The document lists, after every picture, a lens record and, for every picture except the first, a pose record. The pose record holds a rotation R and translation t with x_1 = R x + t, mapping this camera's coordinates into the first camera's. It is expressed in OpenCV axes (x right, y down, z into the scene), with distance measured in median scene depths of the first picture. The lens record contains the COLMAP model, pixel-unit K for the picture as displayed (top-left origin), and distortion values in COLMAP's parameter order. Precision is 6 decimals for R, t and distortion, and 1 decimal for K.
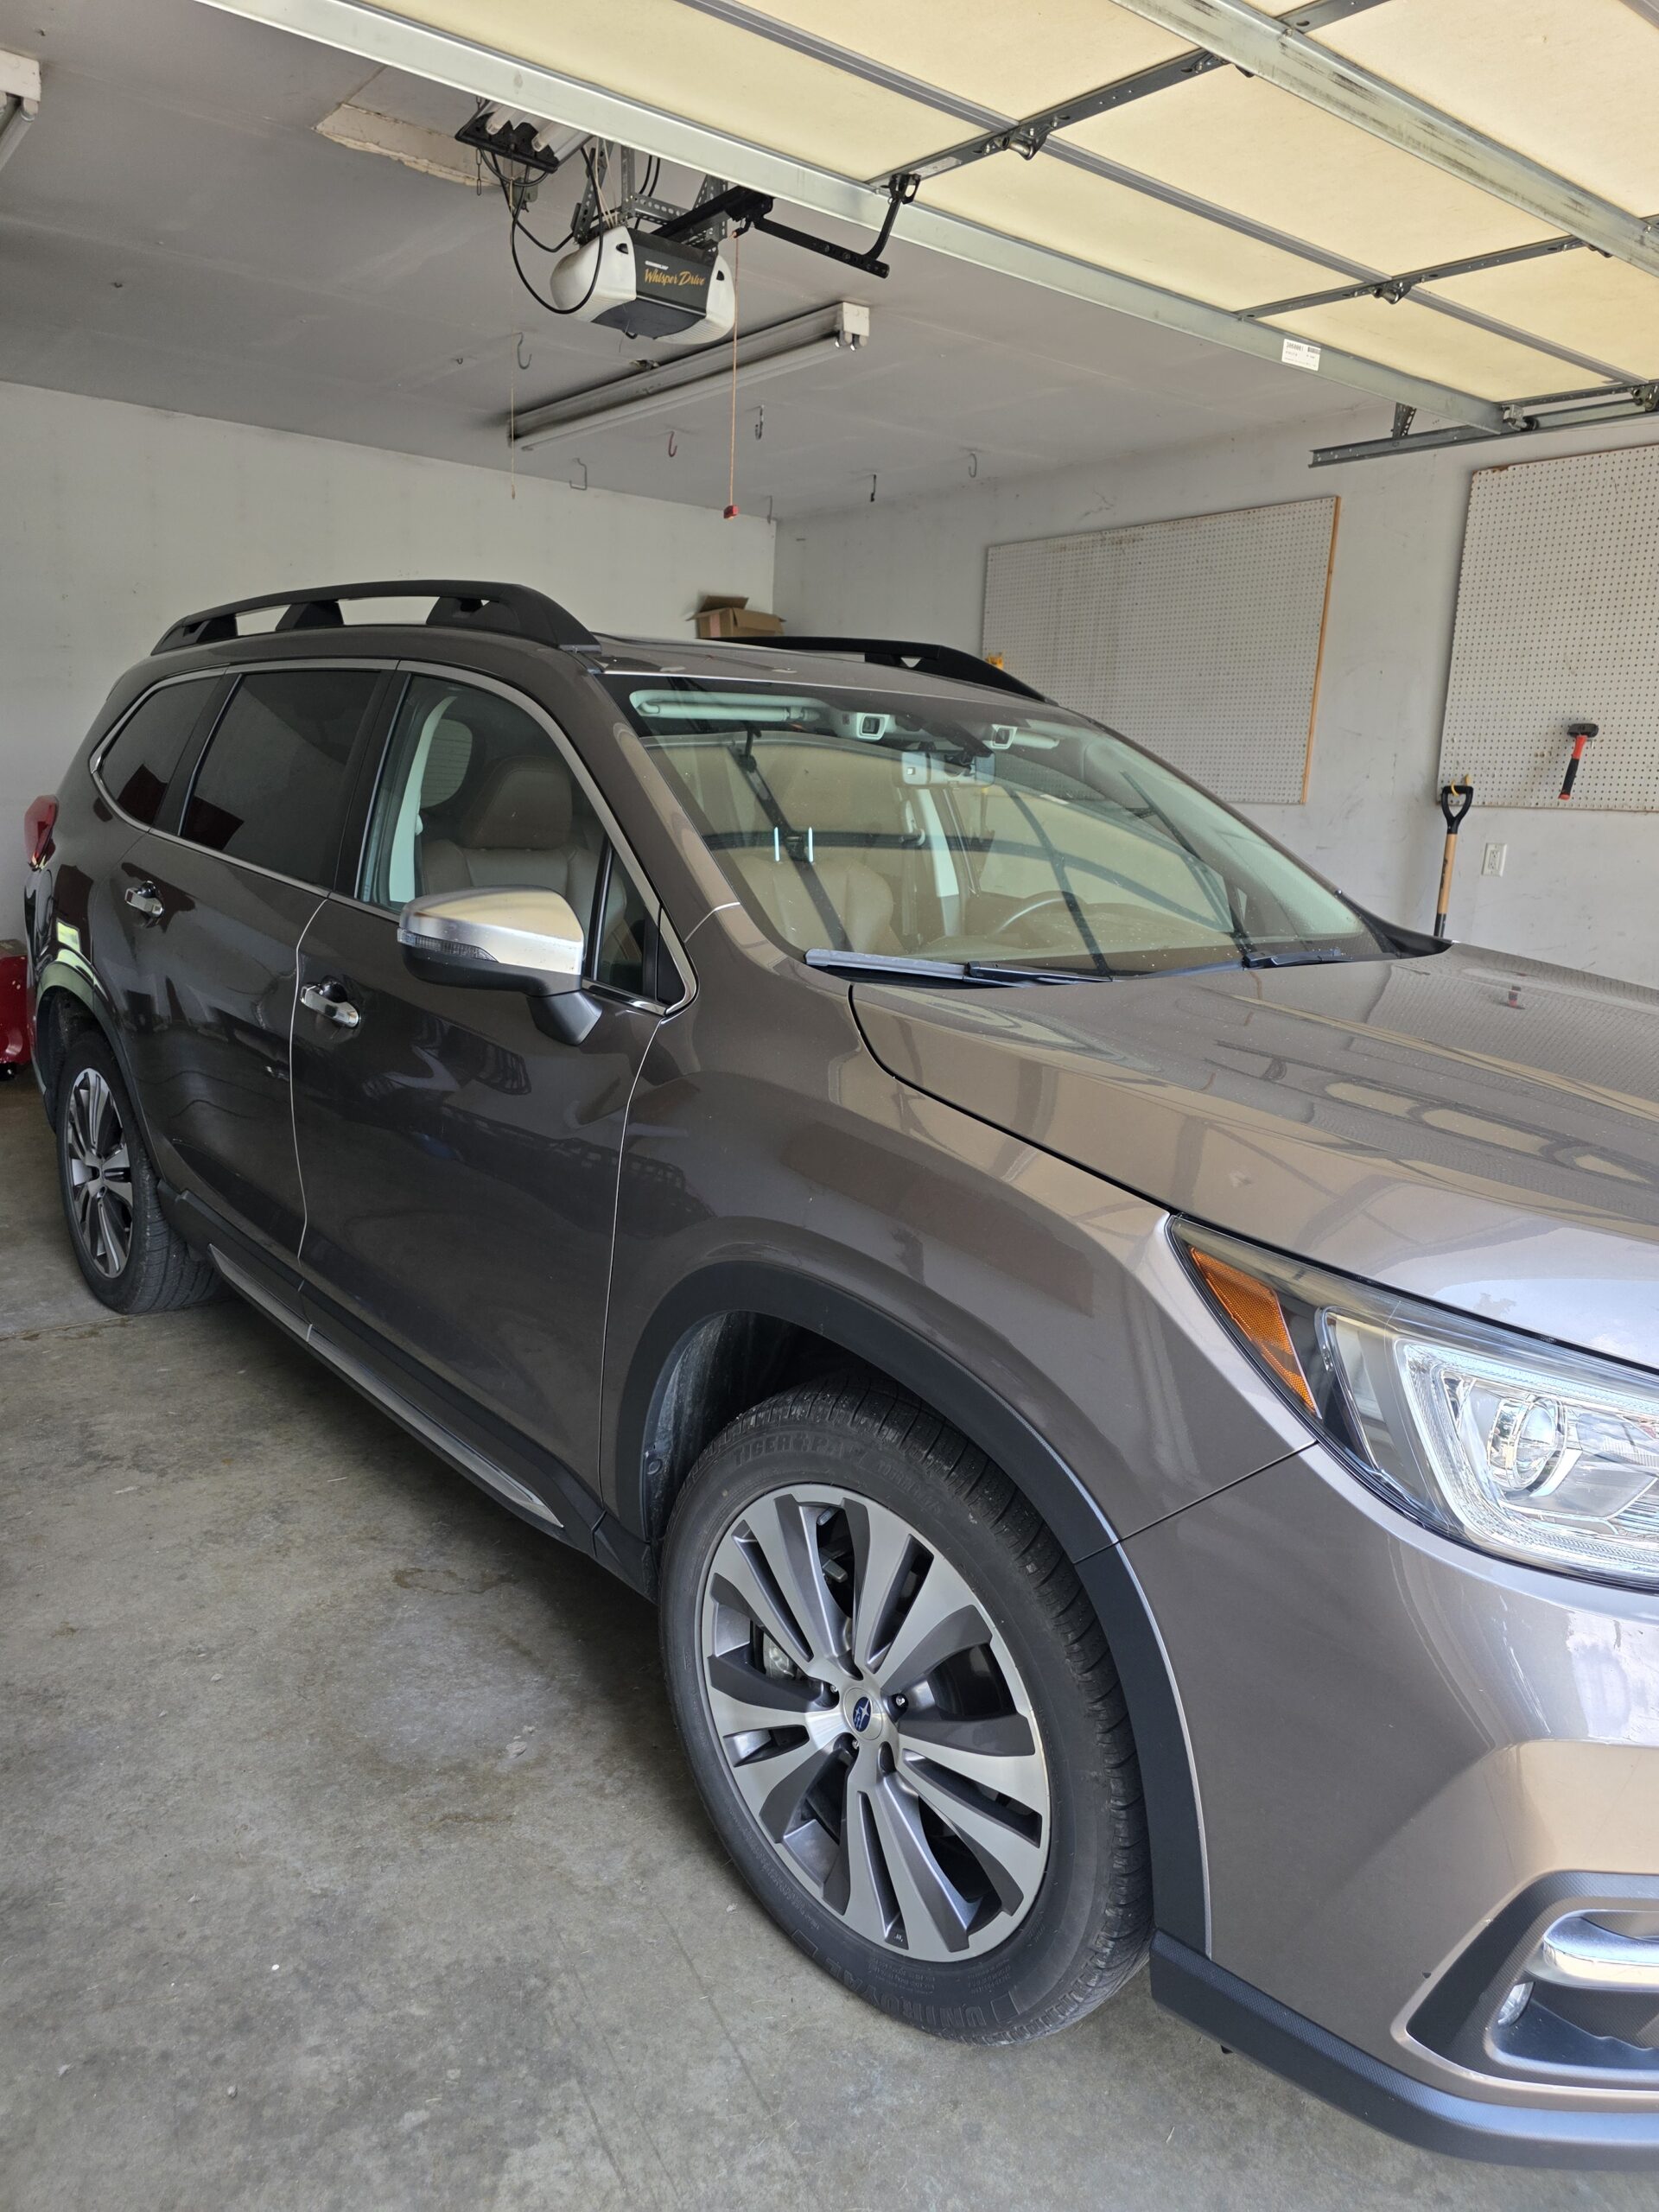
lens RADIAL K [[1469.2, 0, 816.5], [0, 1469.2, 1113.5], [0, 0, 1]] dist [0.058481, -0.088299]
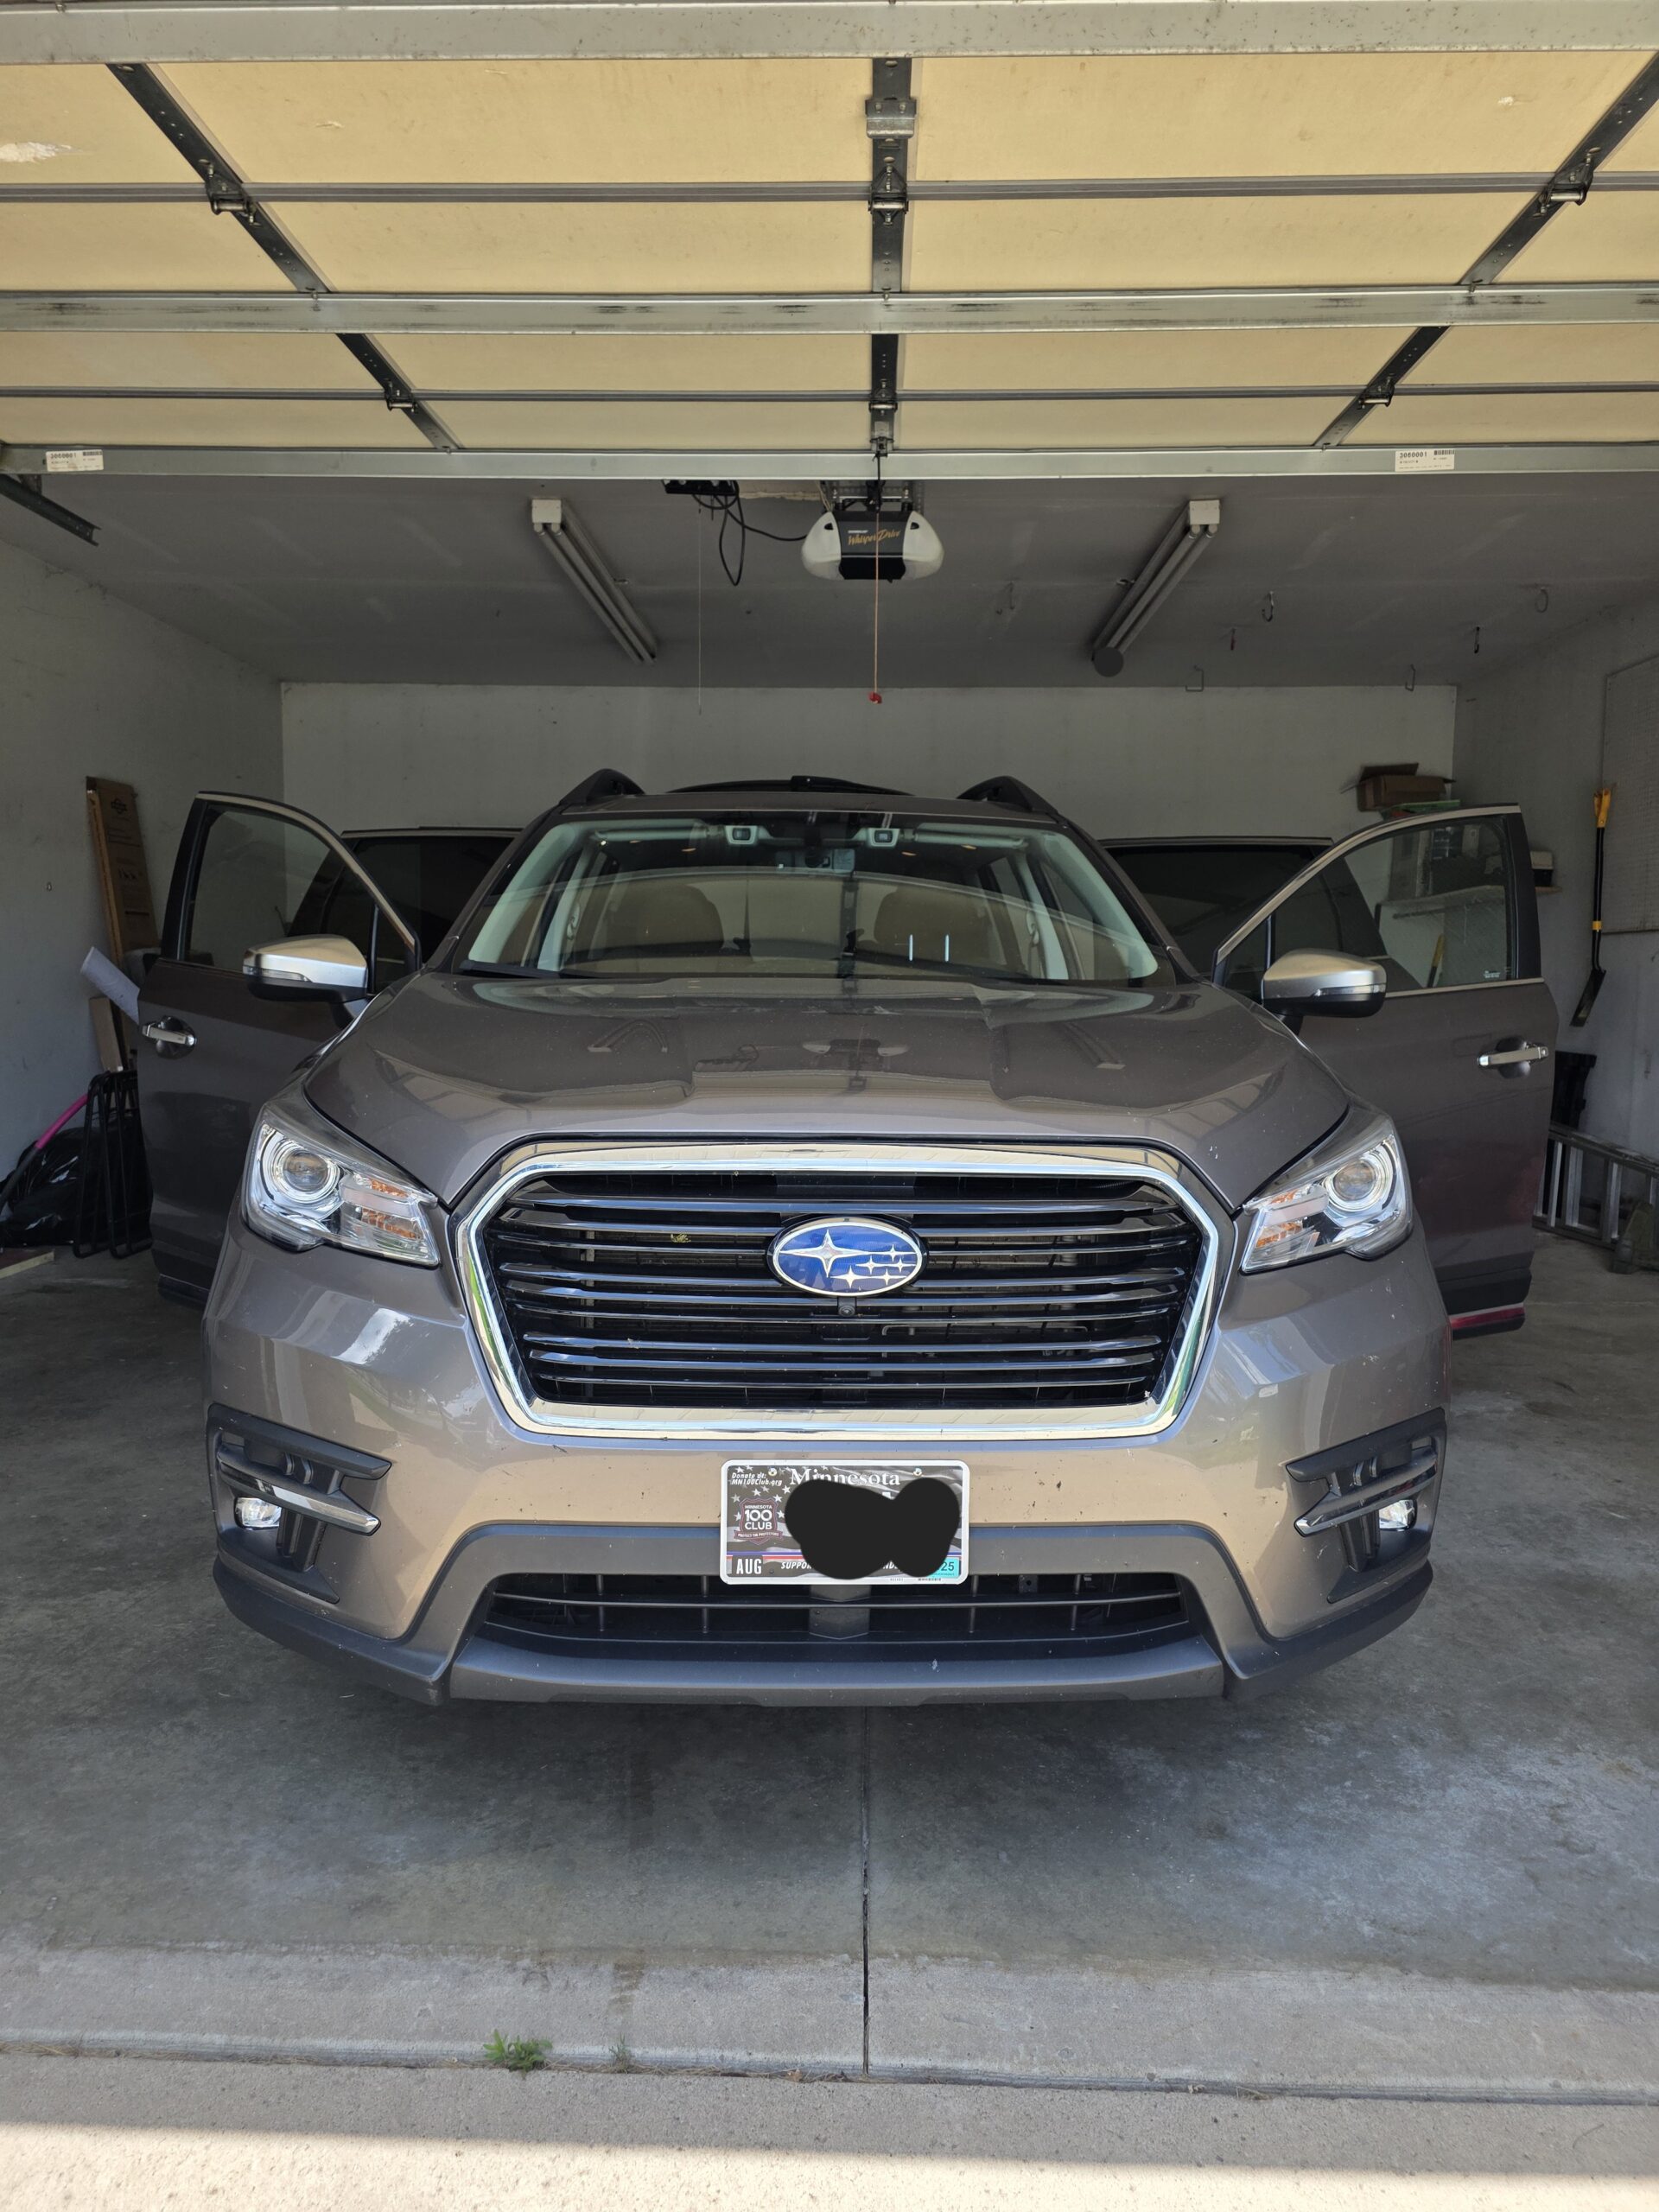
lens RADIAL K [[1469.2, 0, 816.5], [0, 1469.2, 1113.5], [0, 0, 1]] dist [0.058481, -0.088299]
pose [[0.766777, 0.023665, -0.641477, 0.735926], [-0.117429, 0.987628, -0.103932, 0.095788], [0.631081, 0.155021, 0.760069, 0.033489]]
